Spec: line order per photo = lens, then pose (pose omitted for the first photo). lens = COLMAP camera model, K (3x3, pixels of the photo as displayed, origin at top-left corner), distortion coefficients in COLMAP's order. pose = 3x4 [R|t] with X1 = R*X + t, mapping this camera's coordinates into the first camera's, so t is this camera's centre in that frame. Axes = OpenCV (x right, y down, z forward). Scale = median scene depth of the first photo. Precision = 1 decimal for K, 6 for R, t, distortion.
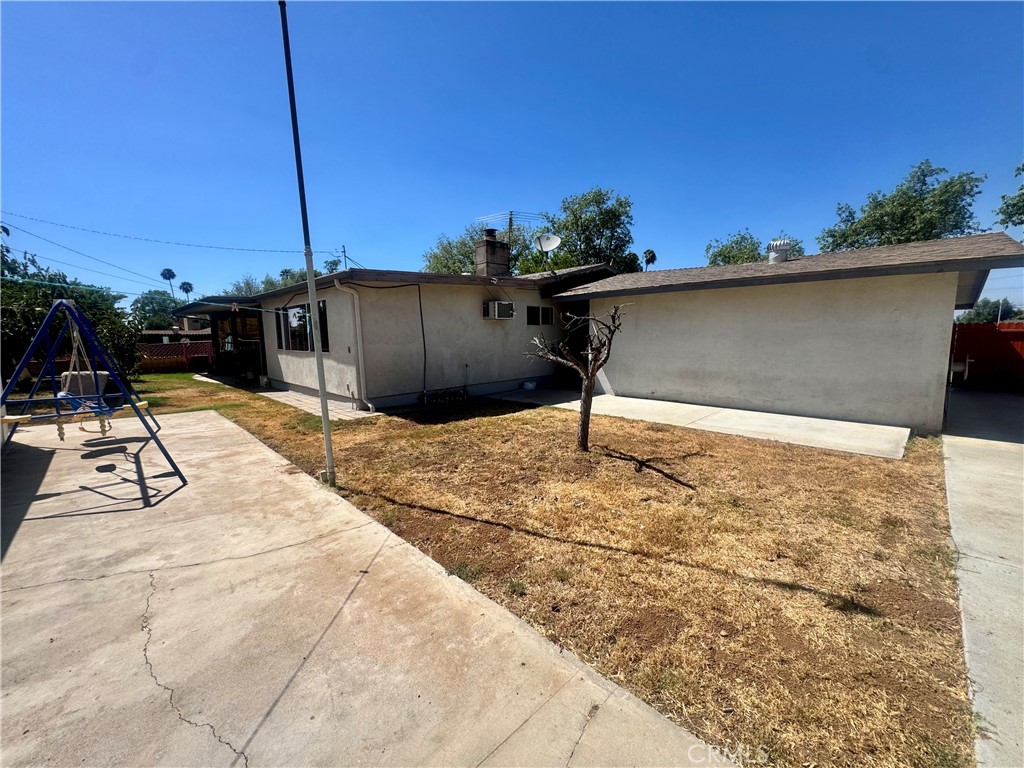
lens RADIAL K [[410.4, 0, 511.9], [0, 410.4, 383.5], [0, 0, 1]] dist [-0.007874, 0.000894]
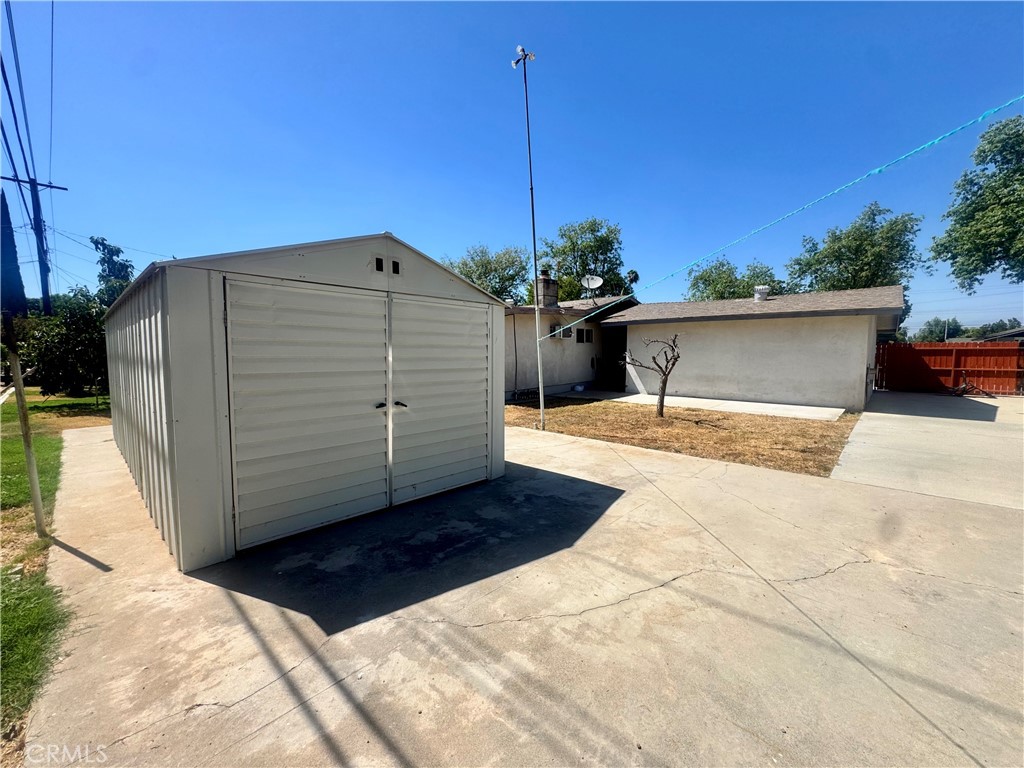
lens RADIAL K [[410.4, 0, 511.5], [0, 410.4, 383.8], [0, 0, 1]] dist [-0.007874, 0.000894]
pose [[0.998937, 0.000457, 0.046083, -0.078779], [0.001106, 0.999425, -0.033896, 0.011646], [-0.046072, 0.033911, 0.998362, -0.104621]]
